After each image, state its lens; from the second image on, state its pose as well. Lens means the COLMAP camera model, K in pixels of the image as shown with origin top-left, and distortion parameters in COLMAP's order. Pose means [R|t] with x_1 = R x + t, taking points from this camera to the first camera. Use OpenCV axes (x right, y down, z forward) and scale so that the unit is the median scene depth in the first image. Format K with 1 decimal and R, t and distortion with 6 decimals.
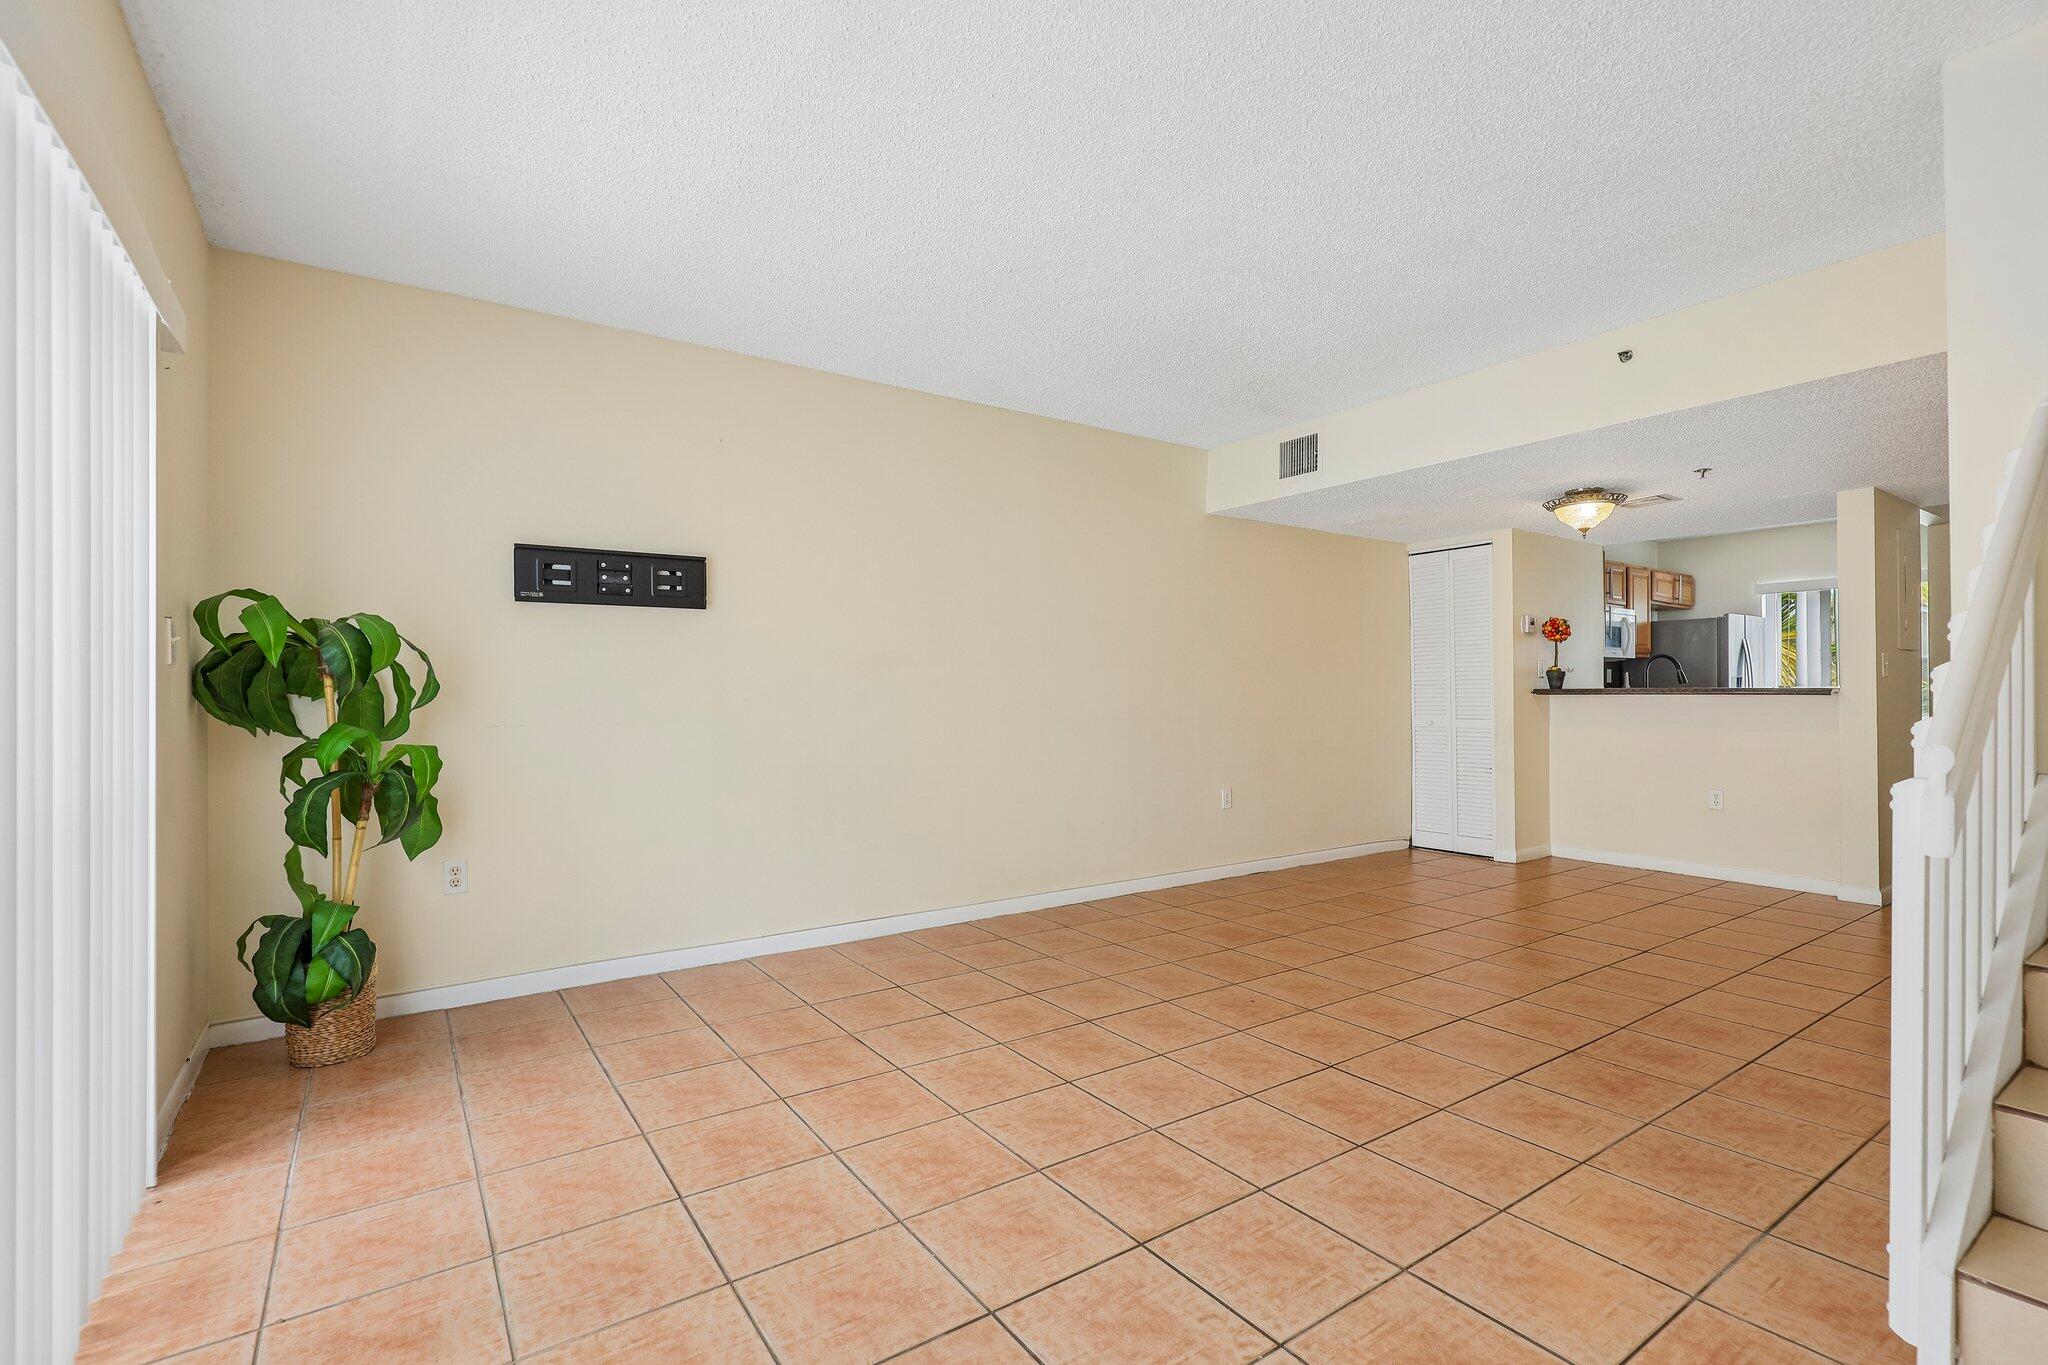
lens RADIAL K [[935.5, 0, 1027.3], [0, 935.5, 684.4], [0, 0, 1]] dist [-0.002884, -0.000751]
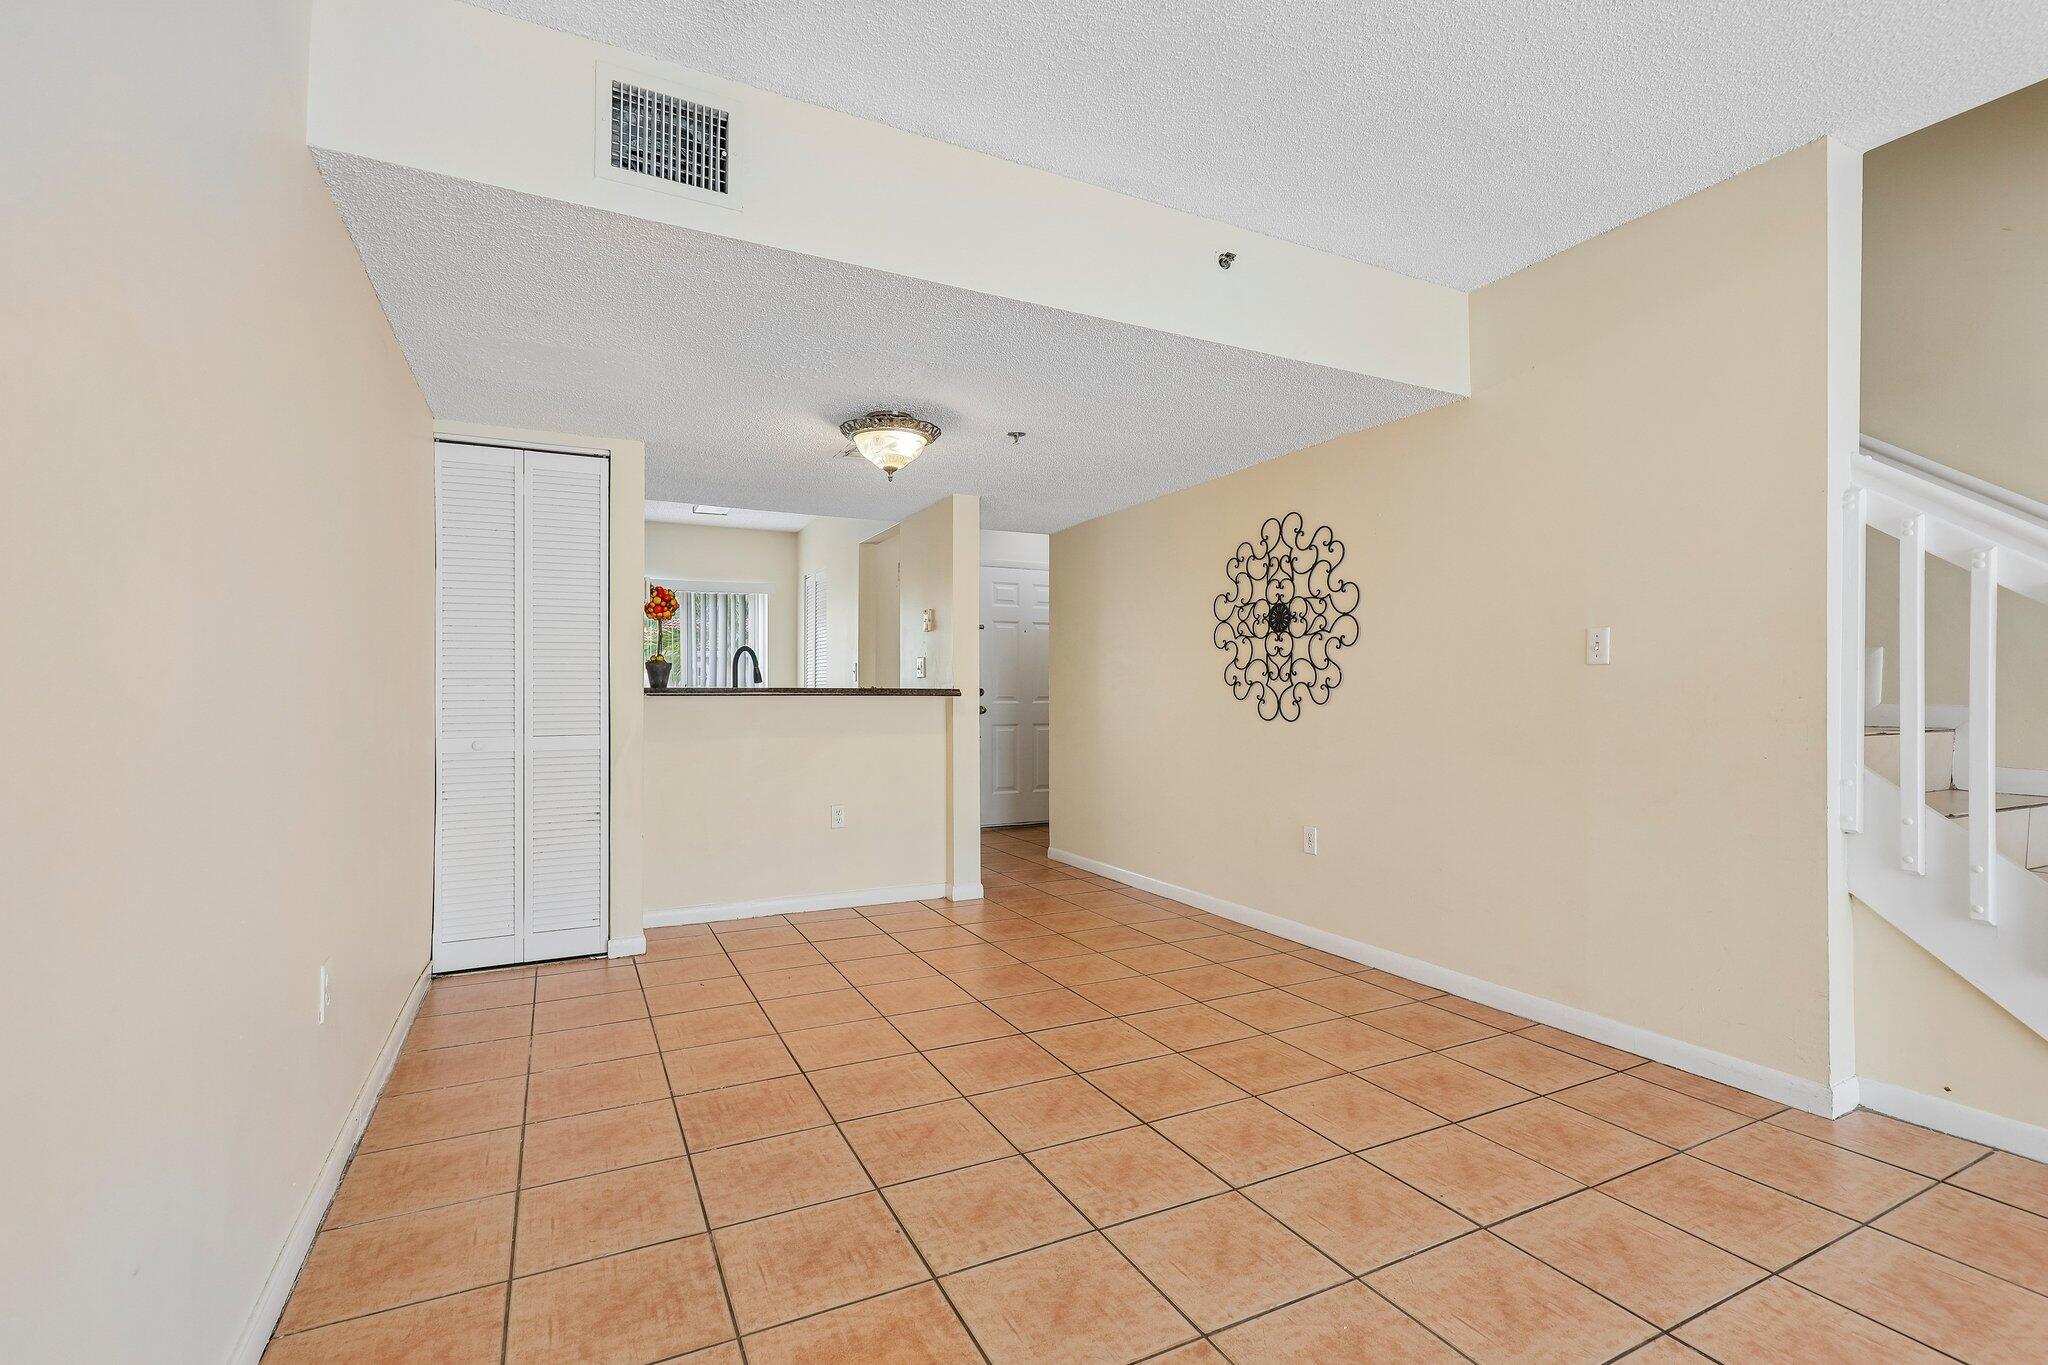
lens RADIAL K [[927.9, 0, 1029.1], [0, 927.9, 692.0], [0, 0, 1]] dist [-0.001590, -0.000257]
pose [[0.132947, 0.005746, 0.991106, -0.092385], [-0.009559, 0.999944, -0.004515, 0.008862], [-0.991077, -0.008874, 0.132994, 0.662485]]
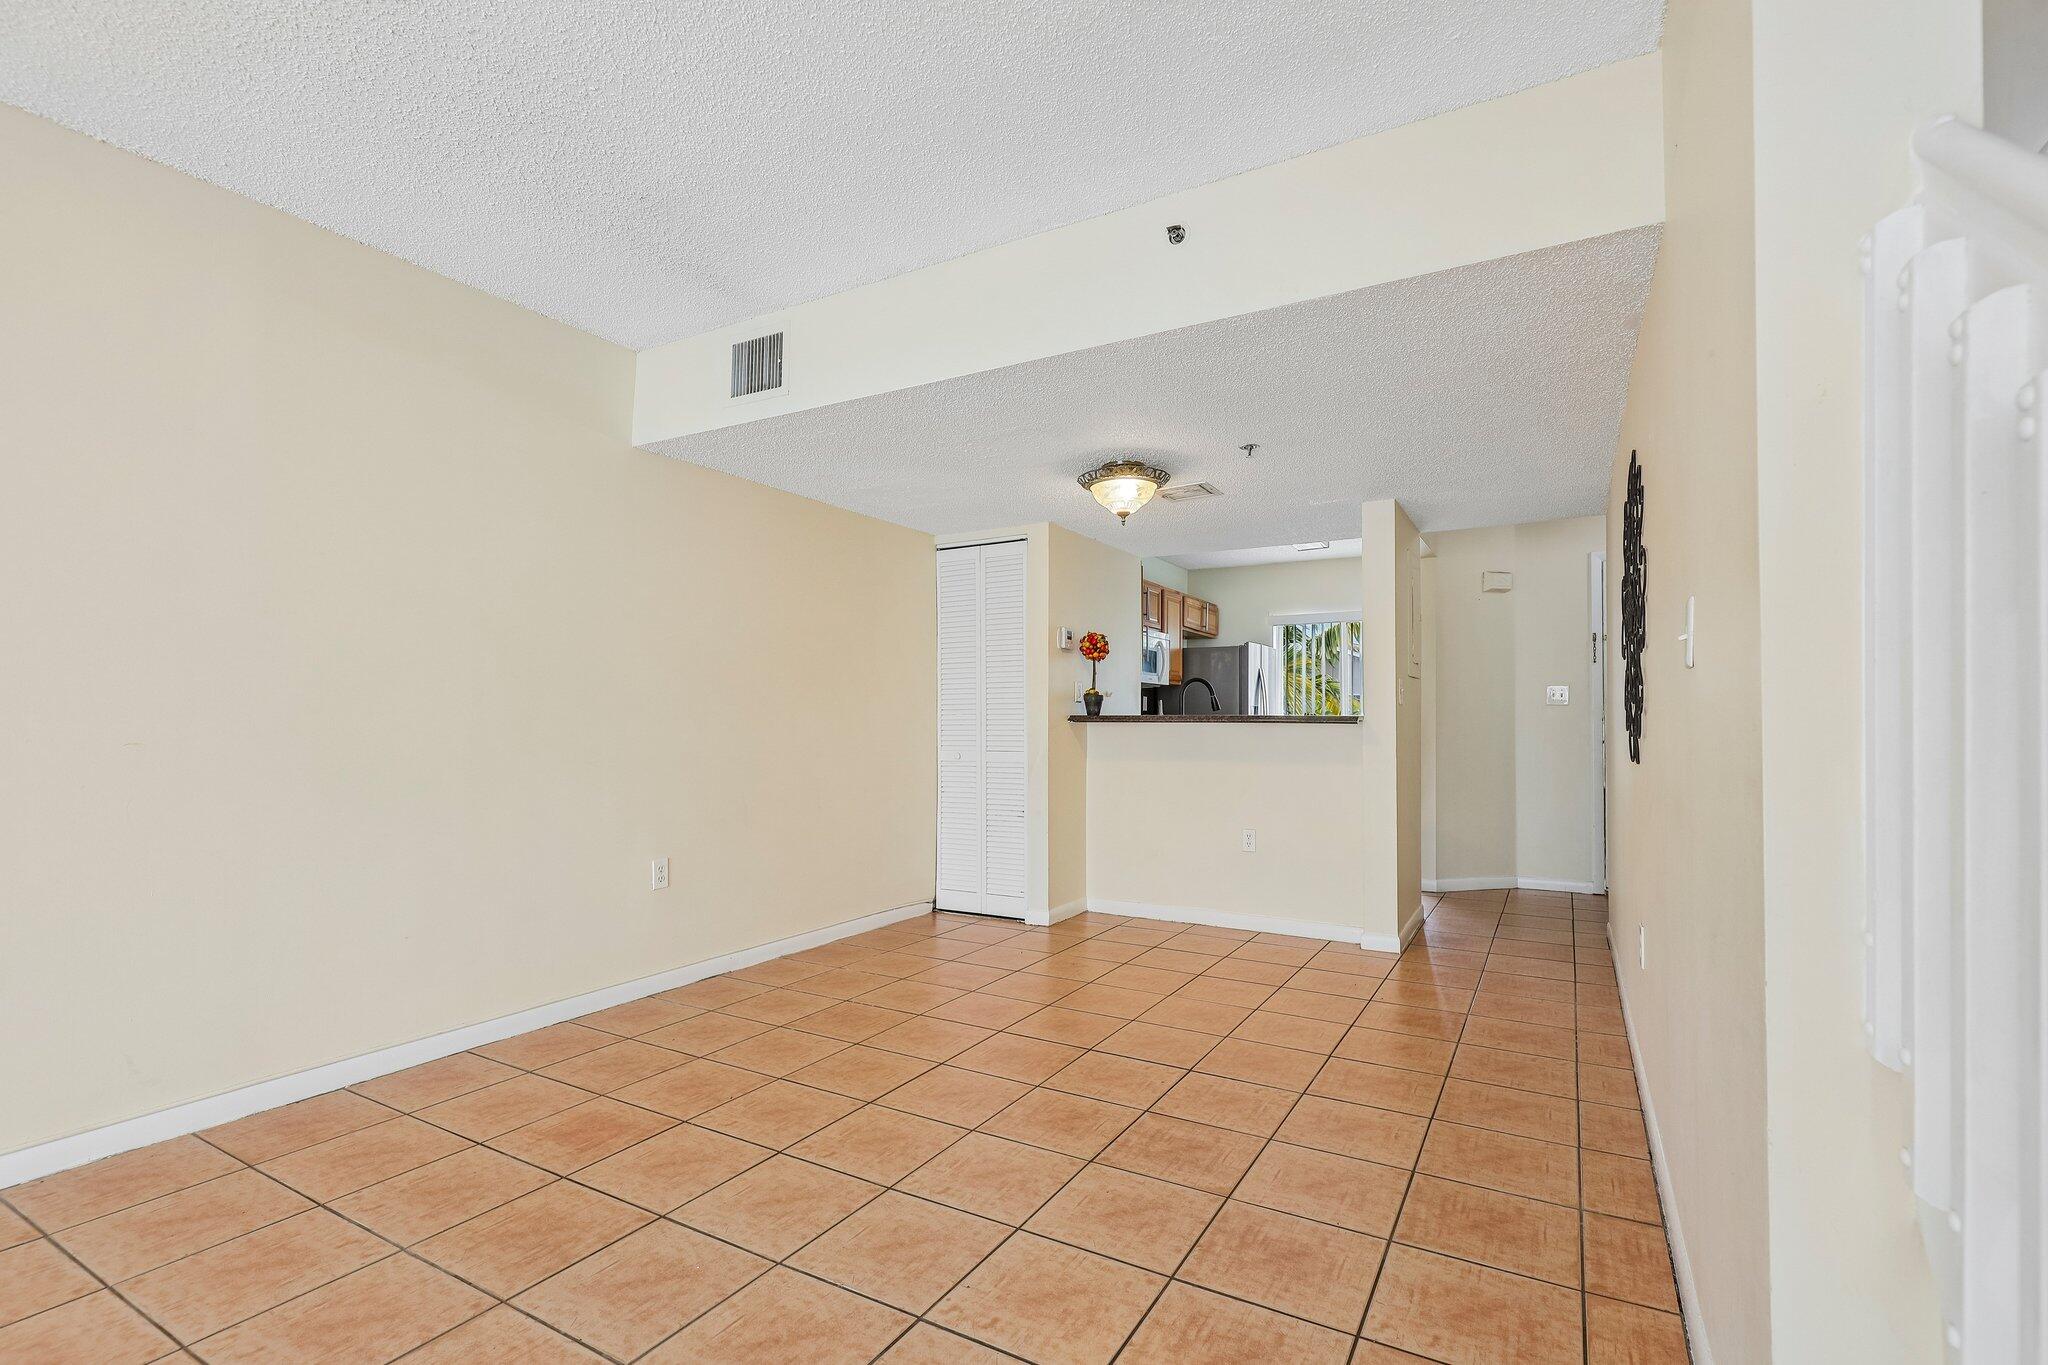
lens RADIAL K [[933.0, 0, 1041.7], [0, 933.0, 702.5], [0, 0, 1]] dist [0.000284, -0.000076]
pose [[0.900235, 0.014235, 0.435171, 0.158106], [-0.009462, 0.999869, -0.013131, 0.004831], [-0.435301, 0.007703, 0.900252, 0.263328]]
